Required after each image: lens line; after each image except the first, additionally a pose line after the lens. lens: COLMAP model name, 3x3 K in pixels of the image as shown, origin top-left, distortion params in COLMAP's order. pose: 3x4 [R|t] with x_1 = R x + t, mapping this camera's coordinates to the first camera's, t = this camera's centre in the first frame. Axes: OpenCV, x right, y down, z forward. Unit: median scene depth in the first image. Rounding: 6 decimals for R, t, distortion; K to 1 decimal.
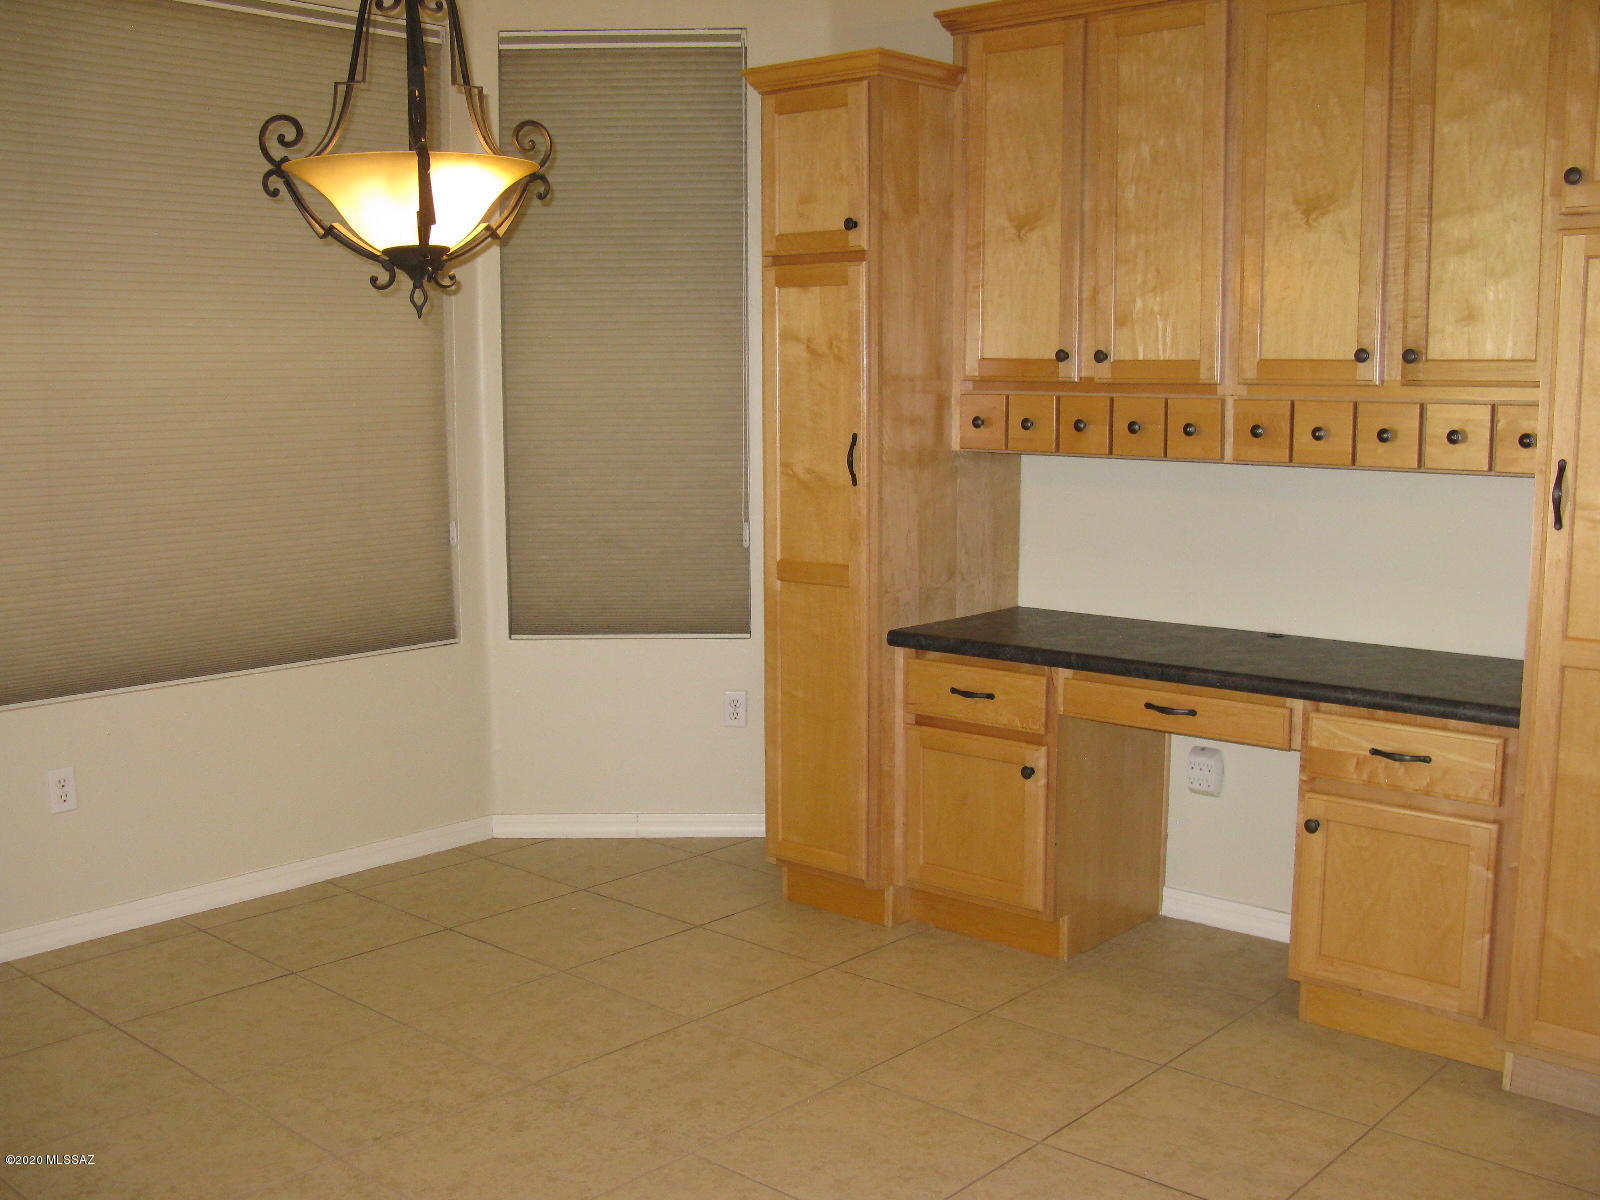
lens RADIAL K [[1648.0, 0, 800.0], [0, 1648.0, 600.0], [0, 0, 1]] dist [-0.183446, 0.204577]
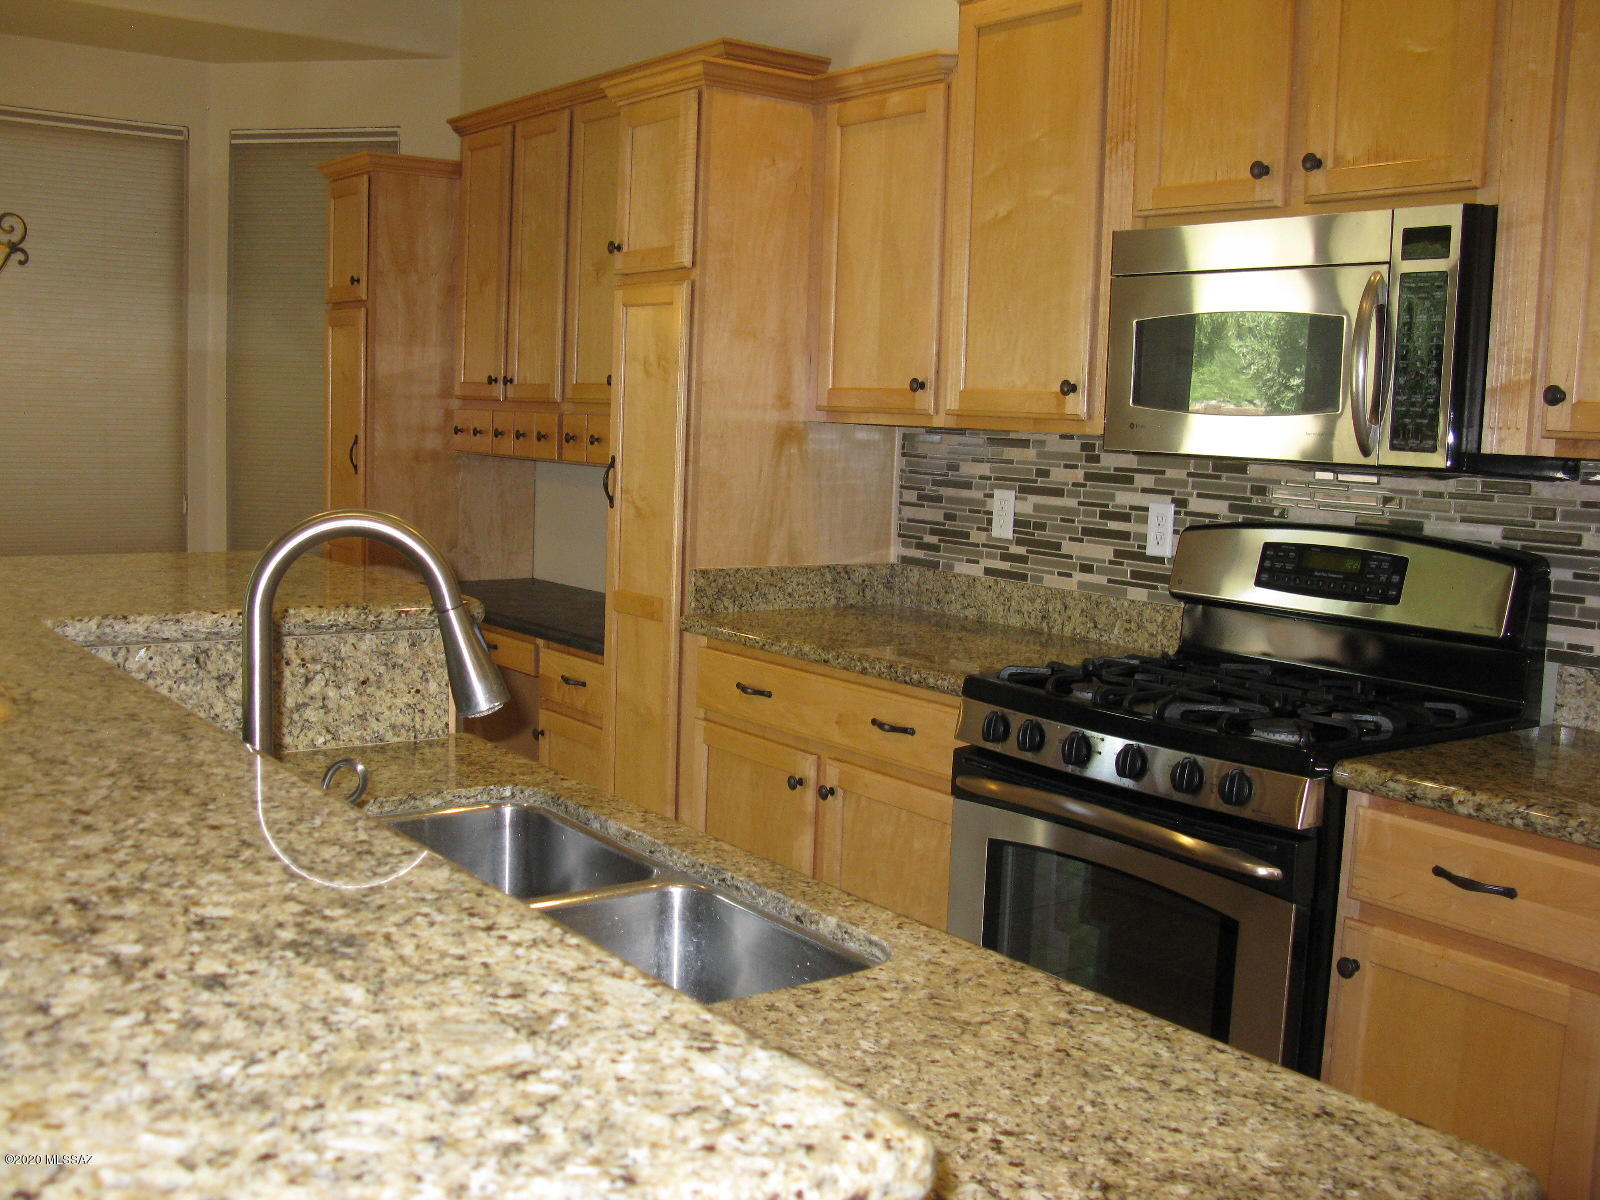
lens RADIAL K [[1648.0, 0, 800.0], [0, 1648.0, 600.0], [0, 0, 1]] dist [-0.183446, 0.204577]
pose [[0.979046, 0.059601, -0.194722, 0.656984], [-0.064755, 0.997697, -0.020203, 0.036983], [0.193069, 0.032389, 0.980650, -0.231929]]
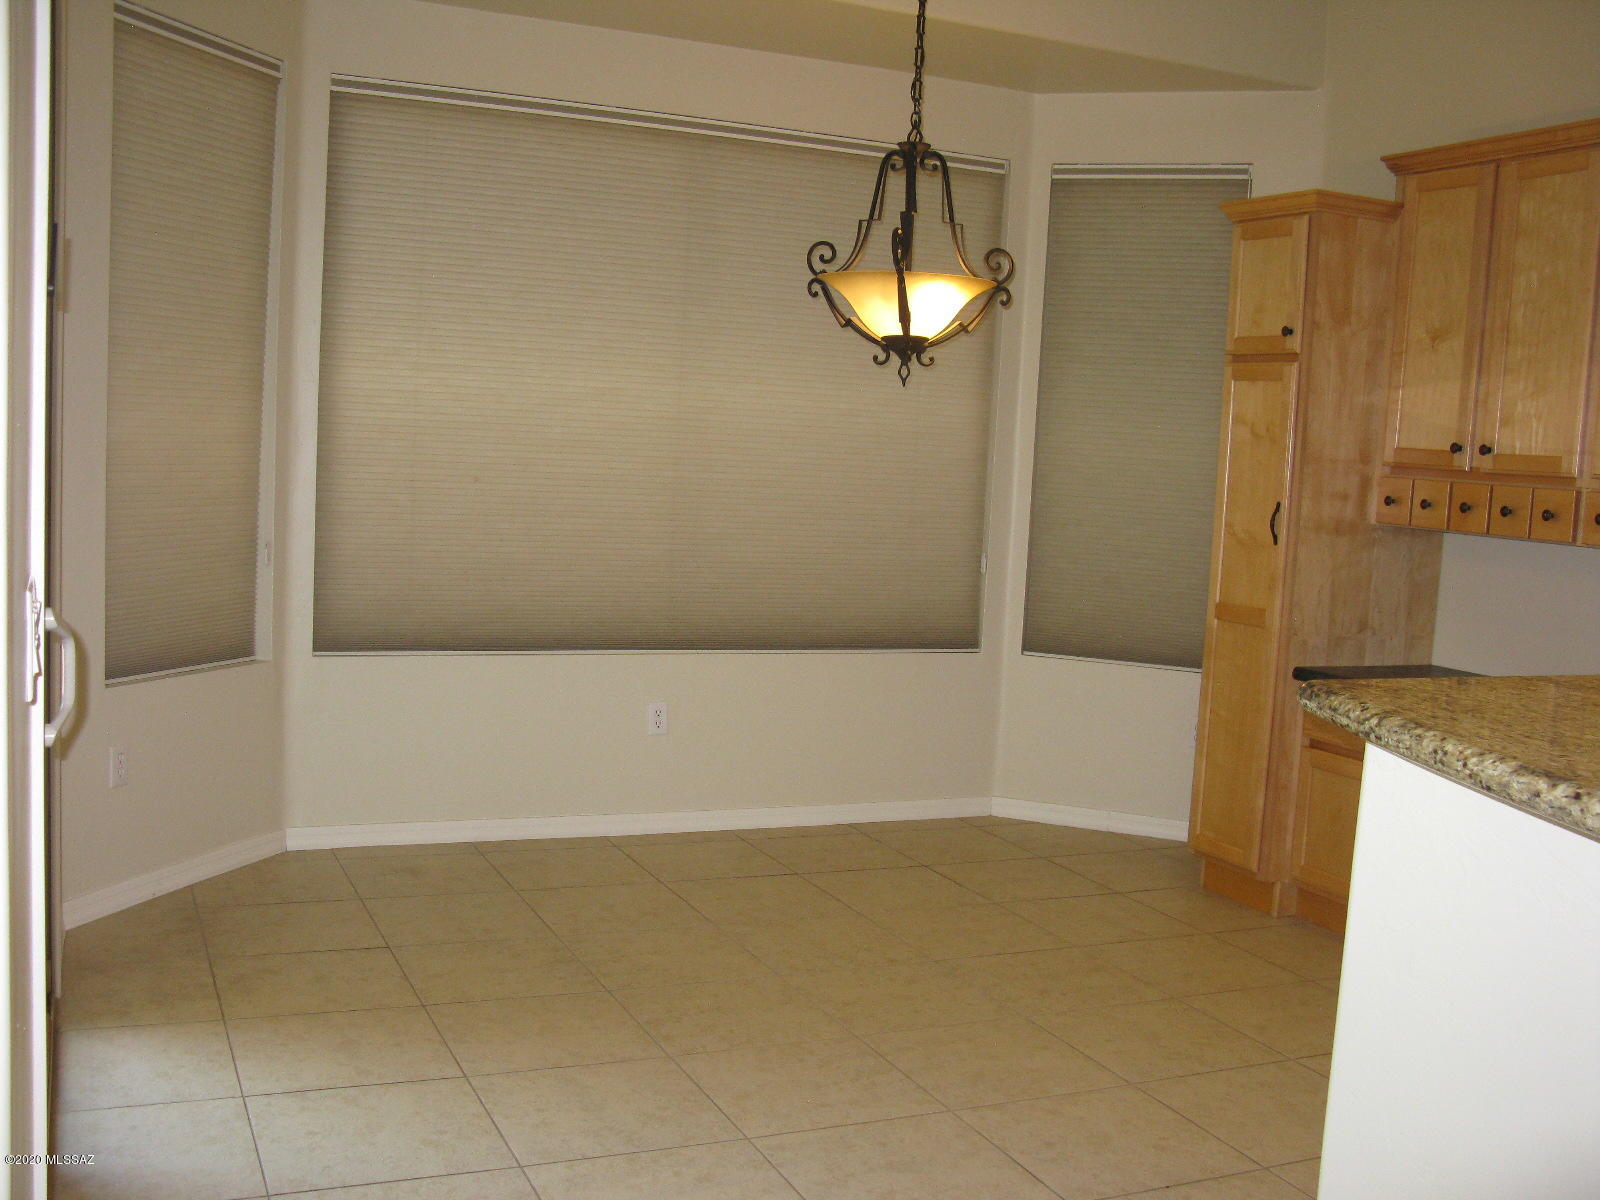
lens RADIAL K [[1648.0, 0, 800.0], [0, 1648.0, 600.0], [0, 0, 1]] dist [-0.183446, 0.204577]
pose [[0.910851, 0.092021, -0.402345, 0.201227], [-0.111899, 0.993376, -0.026128, 0.042292], [0.397276, 0.068821, 0.915115, -0.239094]]
